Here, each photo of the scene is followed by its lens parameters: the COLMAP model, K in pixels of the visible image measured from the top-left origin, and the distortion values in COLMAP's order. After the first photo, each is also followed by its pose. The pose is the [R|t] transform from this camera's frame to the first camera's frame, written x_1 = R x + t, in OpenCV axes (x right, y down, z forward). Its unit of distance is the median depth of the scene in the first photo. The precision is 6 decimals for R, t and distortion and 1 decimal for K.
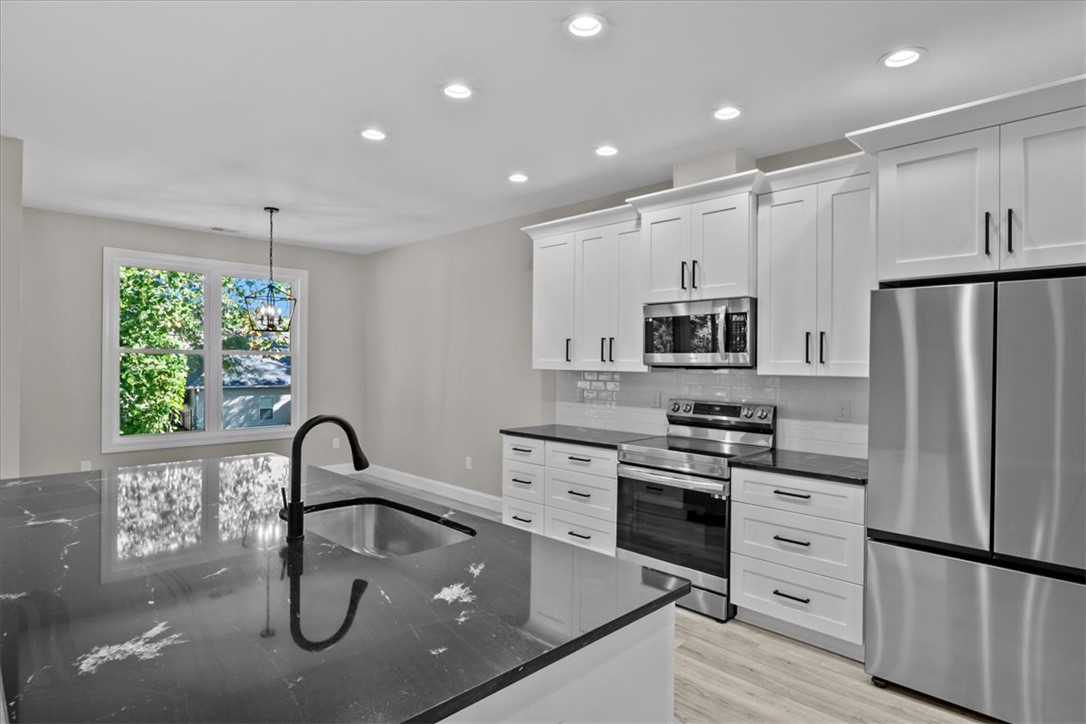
lens RADIAL K [[590.6, 0, 545.1], [0, 590.6, 358.8], [0, 0, 1]] dist [-0.012927, 0.000746]
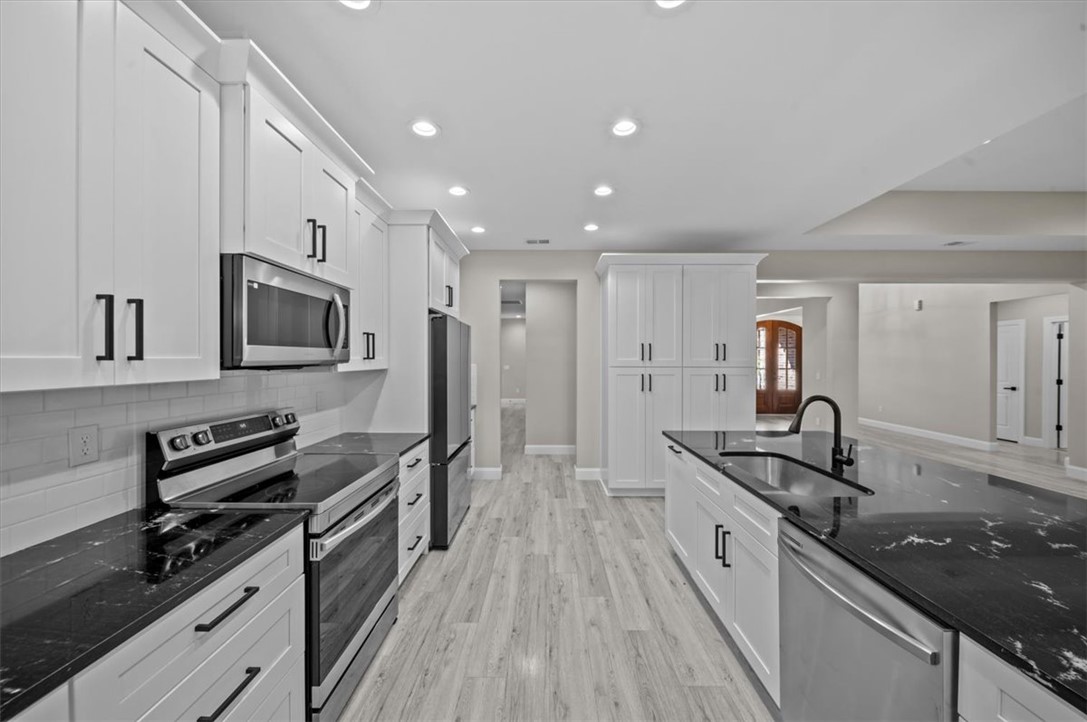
lens RADIAL K [[381.9, 0, 545.4], [0, 381.9, 358.9], [0, 0, 1]] dist [-0.005756, -0.000038]
pose [[-0.702873, -0.009876, 0.711247, -0.291158], [-0.008739, 0.999948, 0.005249, 0.000014], [-0.711262, -0.002526, -0.702922, 1.111082]]
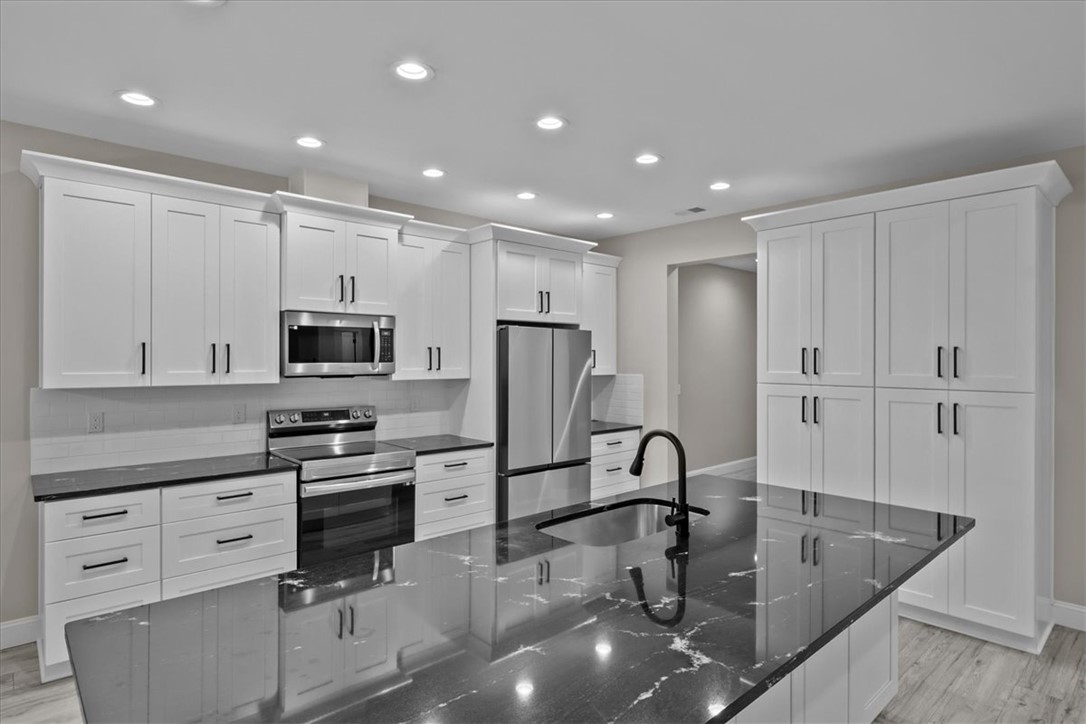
lens RADIAL K [[590.6, 0, 545.1], [0, 590.6, 358.8], [0, 0, 1]] dist [-0.012927, 0.000746]
pose [[0.040549, -0.009199, 0.999135, -0.781657], [-0.004676, 0.999945, 0.009397, -0.028302], [-0.999167, -0.005053, 0.040503, 0.591796]]
